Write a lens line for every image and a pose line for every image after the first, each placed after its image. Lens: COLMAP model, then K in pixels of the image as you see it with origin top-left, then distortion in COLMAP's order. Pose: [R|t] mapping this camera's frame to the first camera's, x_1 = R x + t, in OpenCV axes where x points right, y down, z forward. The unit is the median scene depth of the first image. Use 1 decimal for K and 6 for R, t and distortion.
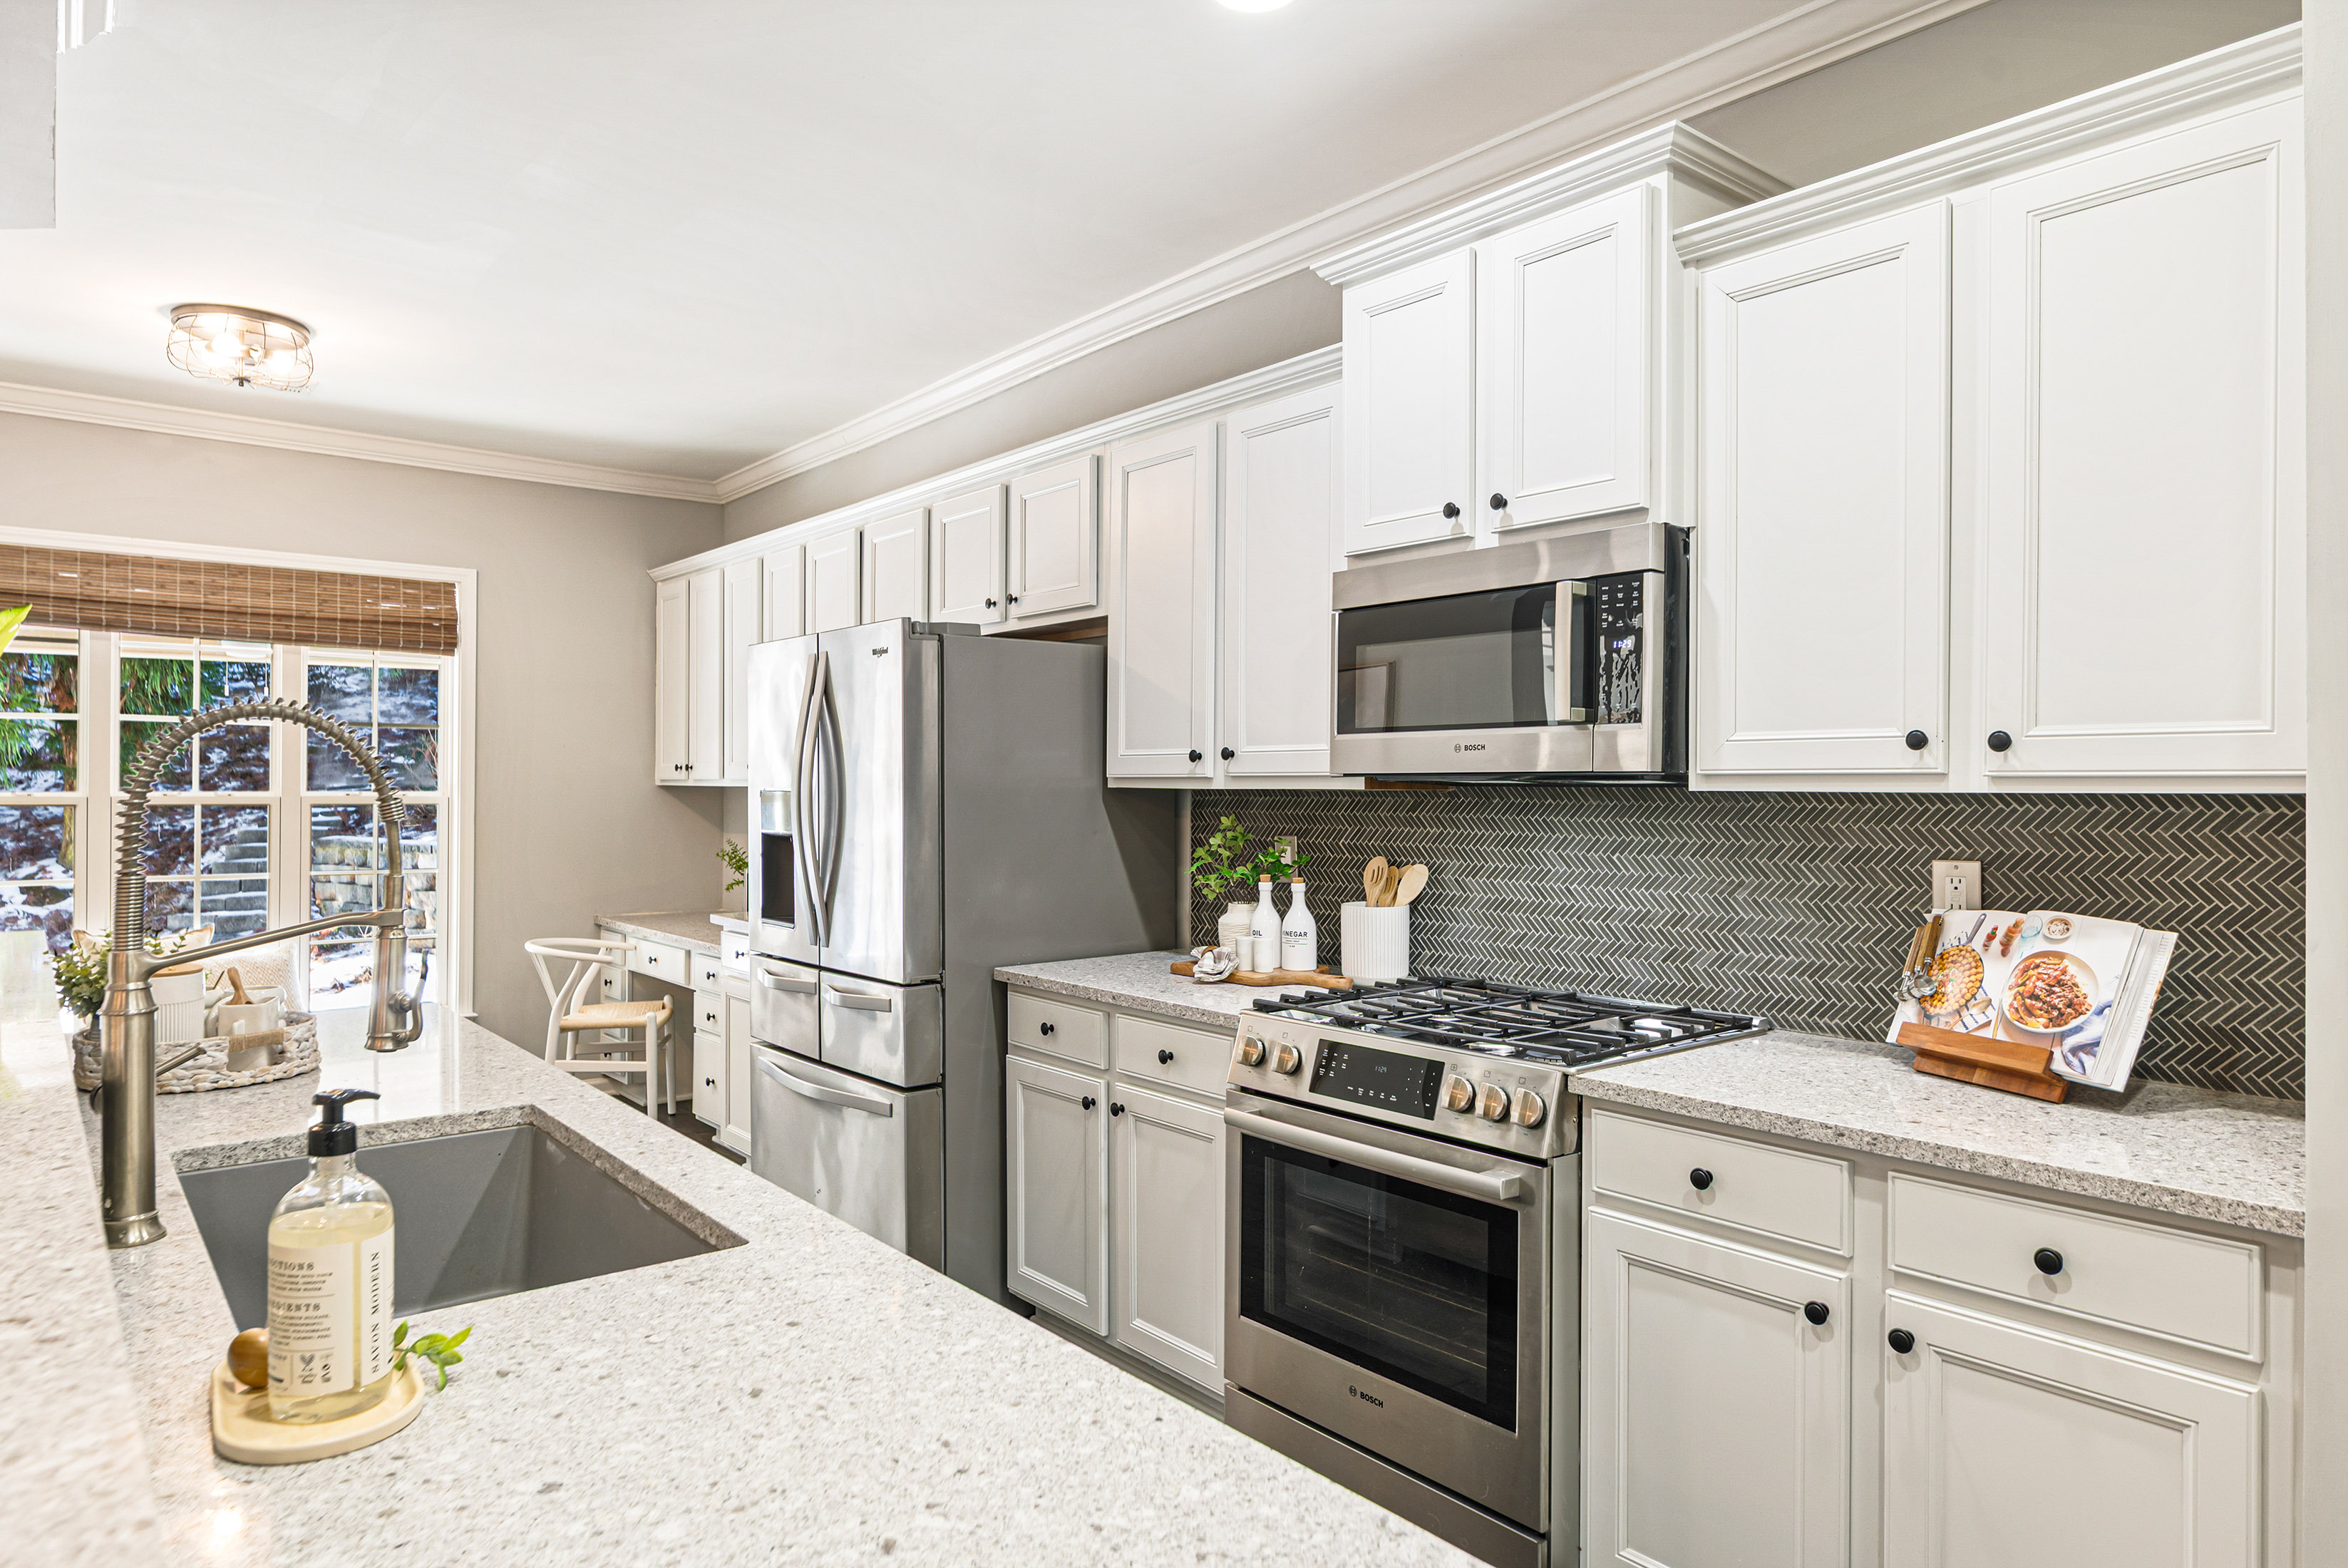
lens RADIAL K [[1434.0, 0, 1202.8], [0, 1434.0, 784.1], [0, 0, 1]] dist [-0.016564, 0.008202]
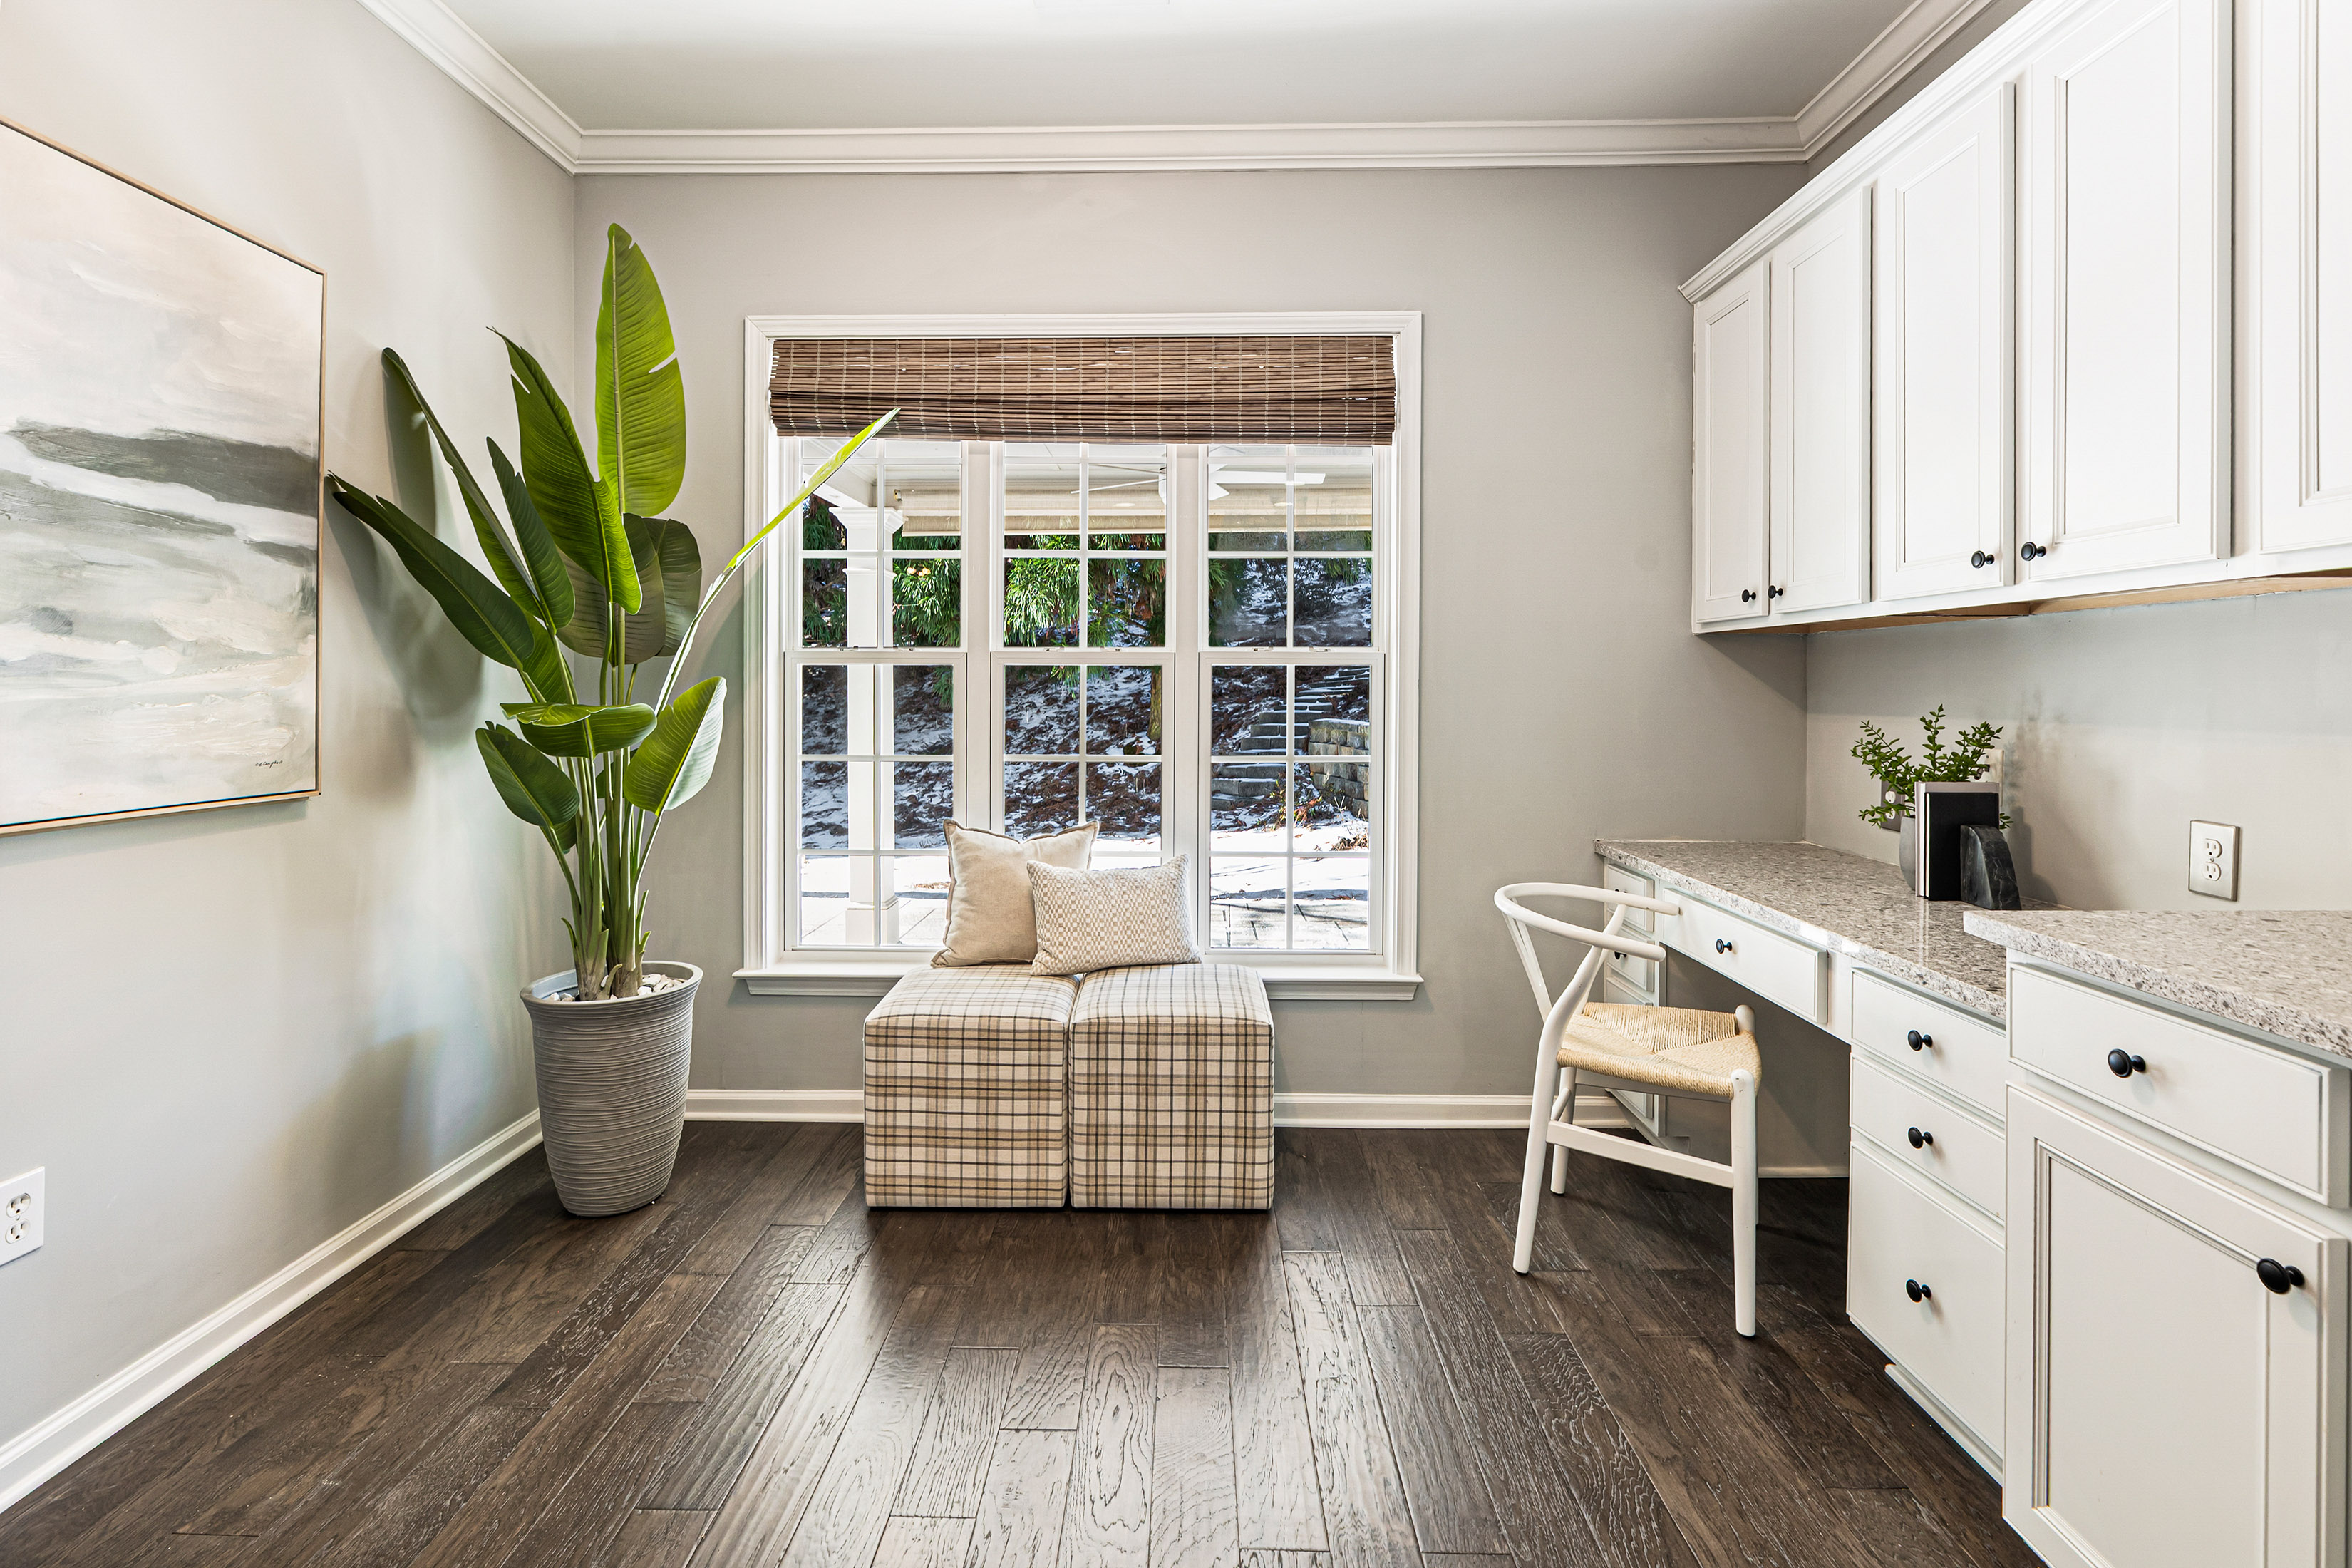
lens RADIAL K [[1069.6, 0, 1163.3], [0, 1069.6, 692.5], [0, 0, 1]] dist [-0.003239, -0.000682]
pose [[0.749759, -0.000800, -0.661711, -0.471193], [0.003574, 0.999990, 0.002840, 0.045225], [0.661702, -0.004494, 0.749754, 0.957383]]
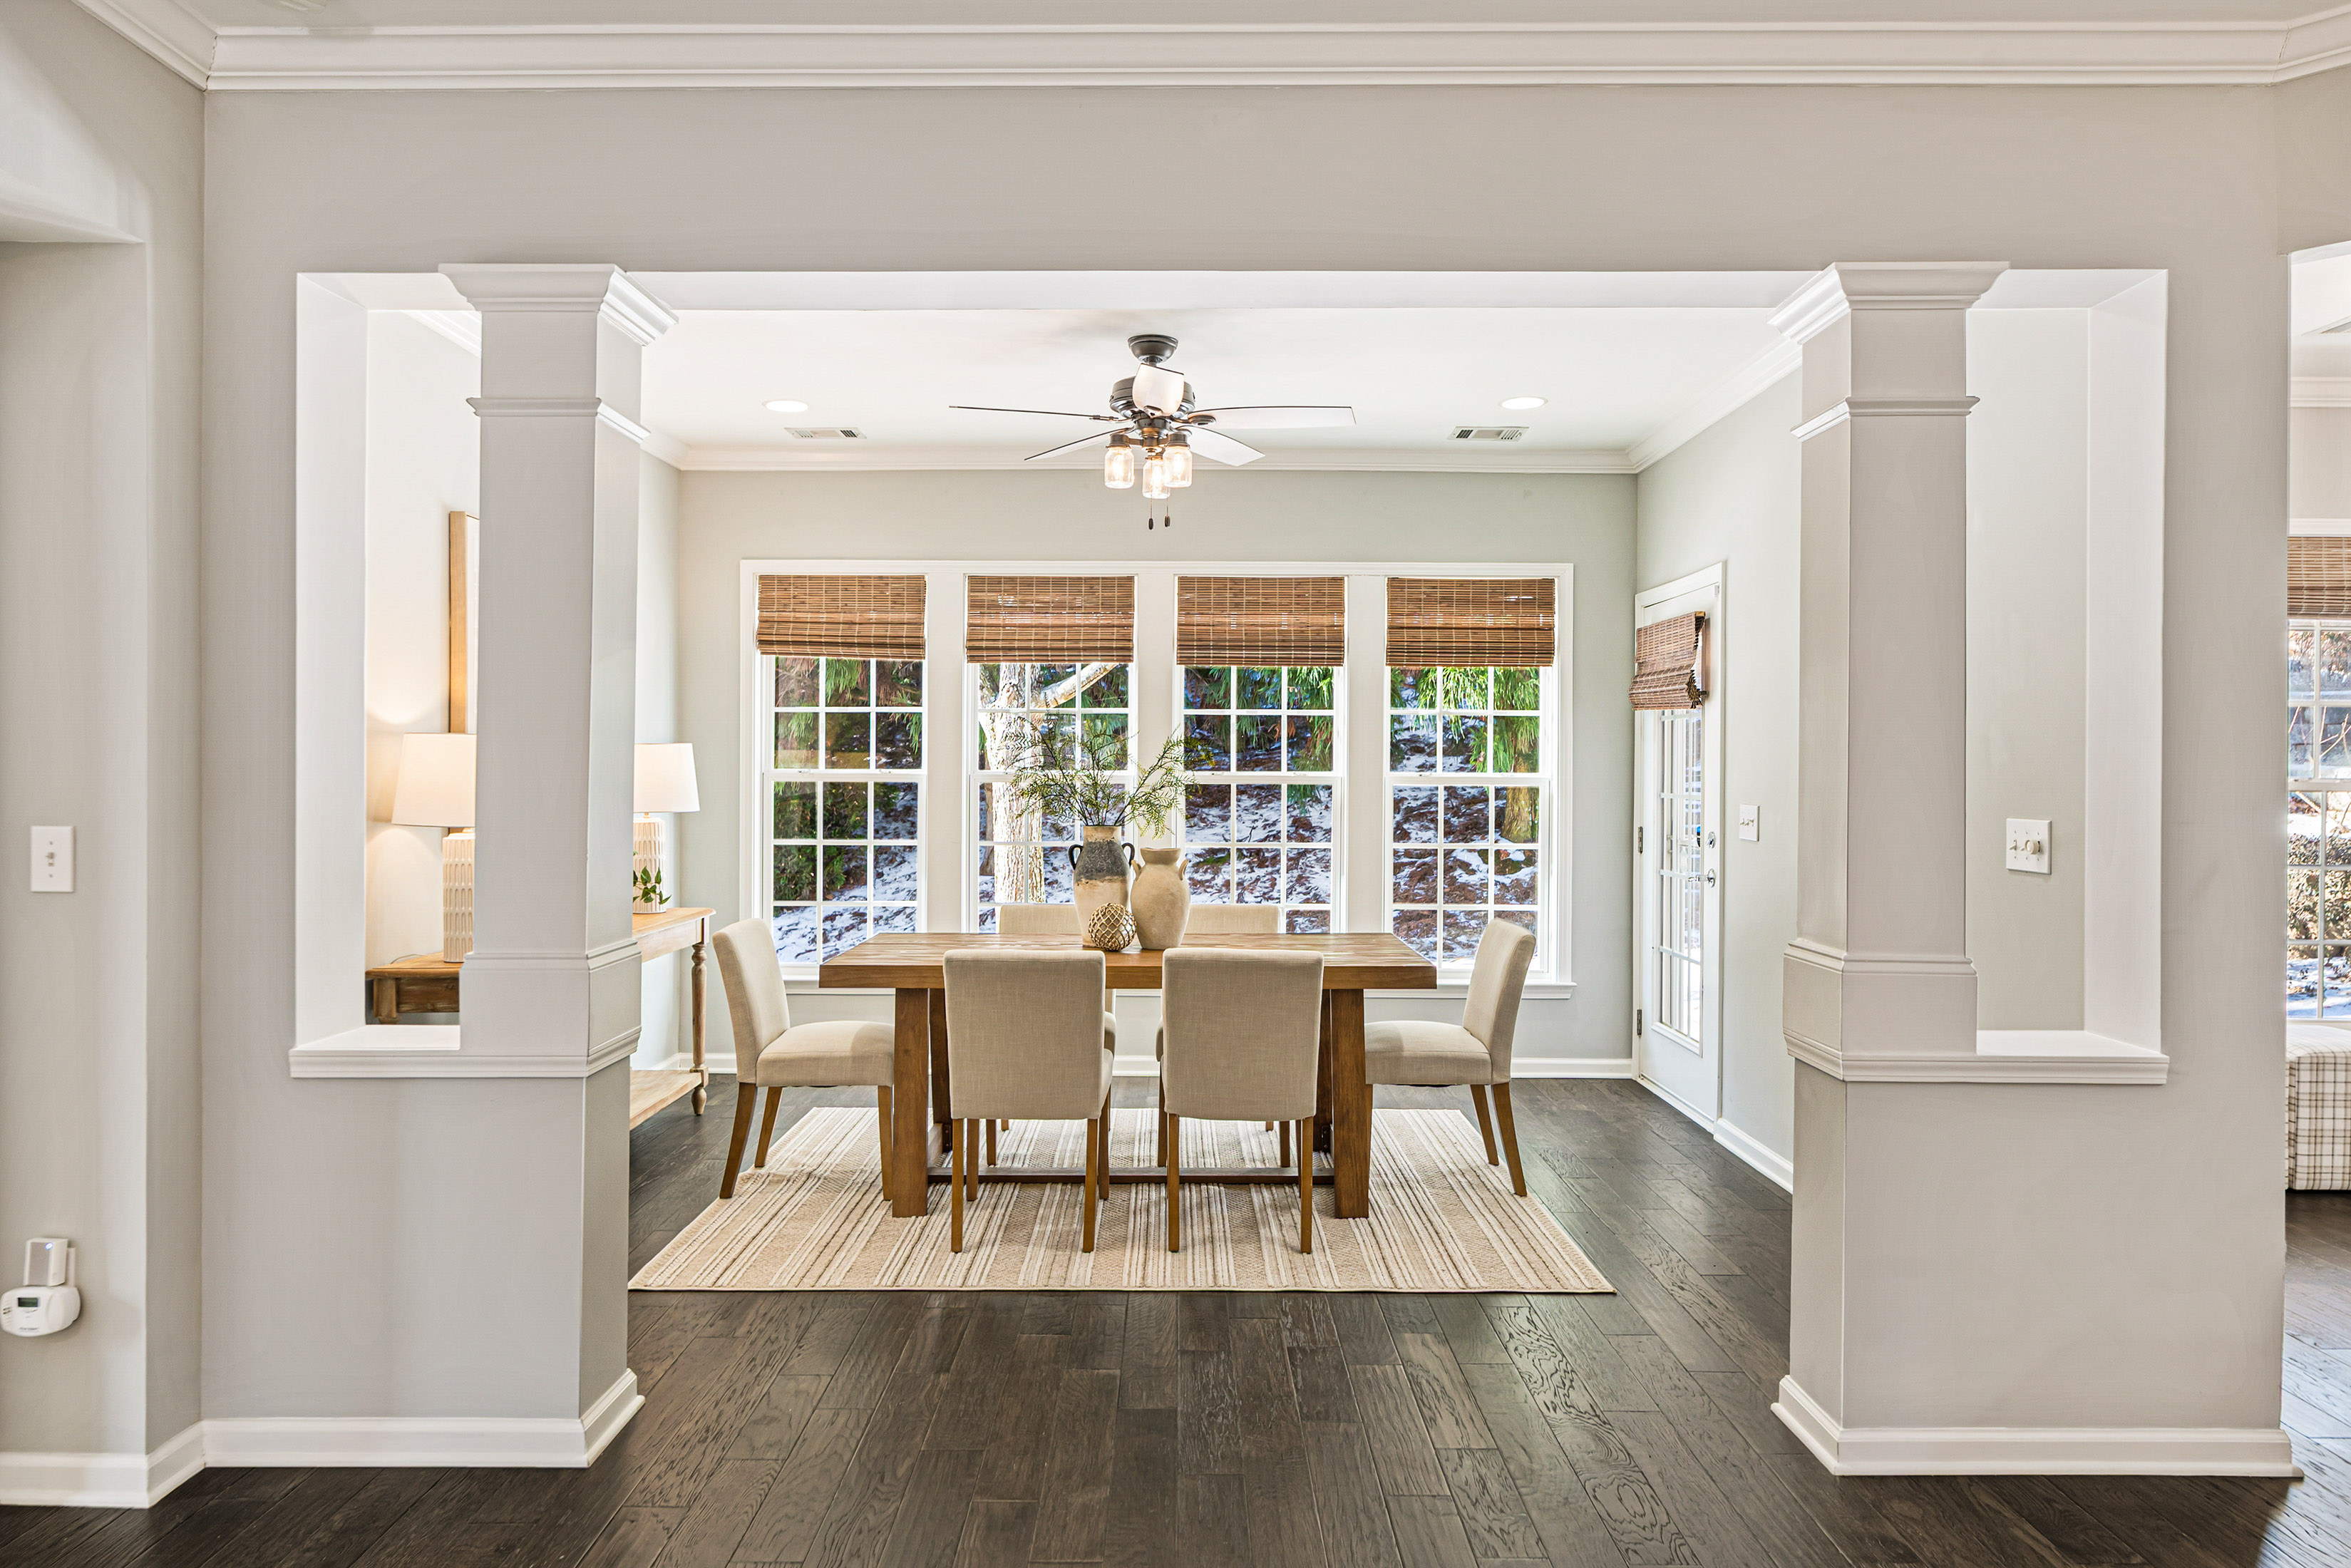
lens RADIAL K [[1480.2, 0, 1194.0], [0, 1480.2, 775.7], [0, 0, 1]] dist [0.005723, 0.001051]
pose [[0.773101, 0.006033, -0.634254, -0.917171], [-0.003448, 0.999980, 0.005309, 0.001595], [0.634274, -0.001917, 0.773106, -0.293274]]
